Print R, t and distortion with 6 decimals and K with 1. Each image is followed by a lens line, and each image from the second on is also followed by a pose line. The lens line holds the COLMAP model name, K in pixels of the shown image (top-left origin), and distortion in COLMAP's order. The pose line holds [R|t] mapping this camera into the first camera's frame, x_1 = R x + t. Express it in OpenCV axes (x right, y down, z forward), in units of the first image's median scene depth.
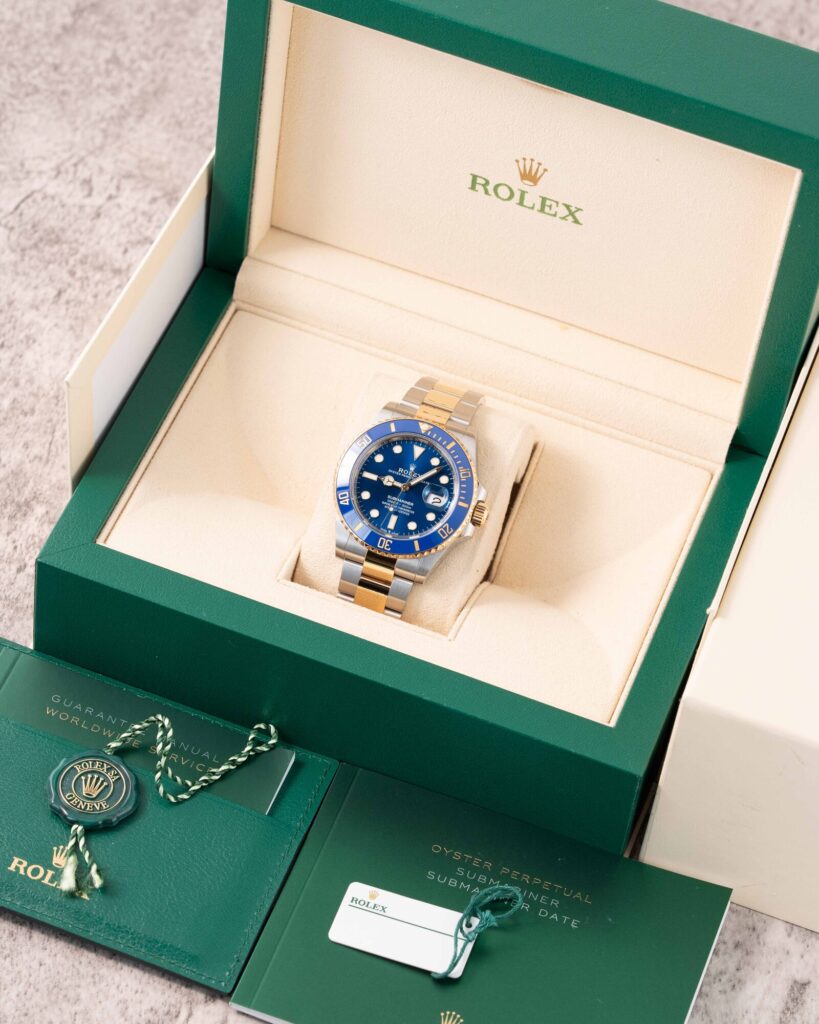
lens RADIAL K [[5064.0, 0, 409.0], [0, 5064.0, 512.3], [0, 0, 1]] dist [-0.497292, 0.000000]
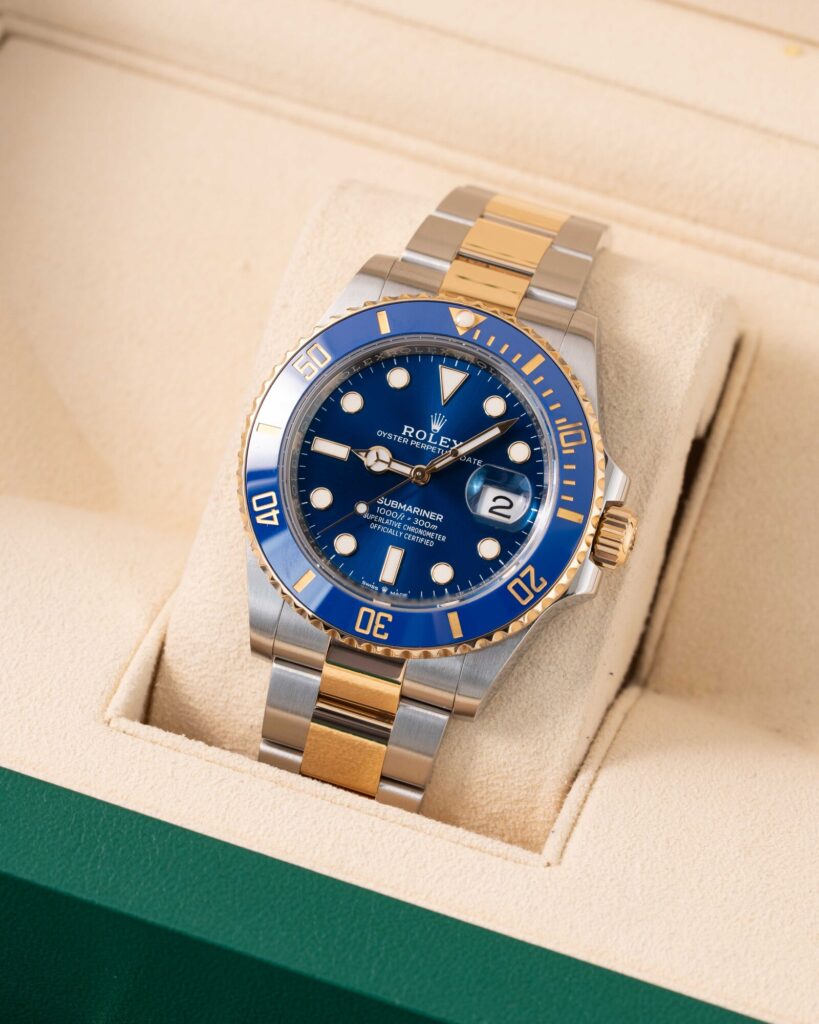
lens RADIAL K [[5064.0, 0, 410.9], [0, 5064.0, 510.1], [0, 0, 1]] dist [-0.497292, 0.000000]
pose [[0.999300, -0.034783, -0.013794, 0.003782], [0.035546, 0.997591, 0.059570, -0.025493], [0.011688, -0.060018, 0.998129, 0.604830]]
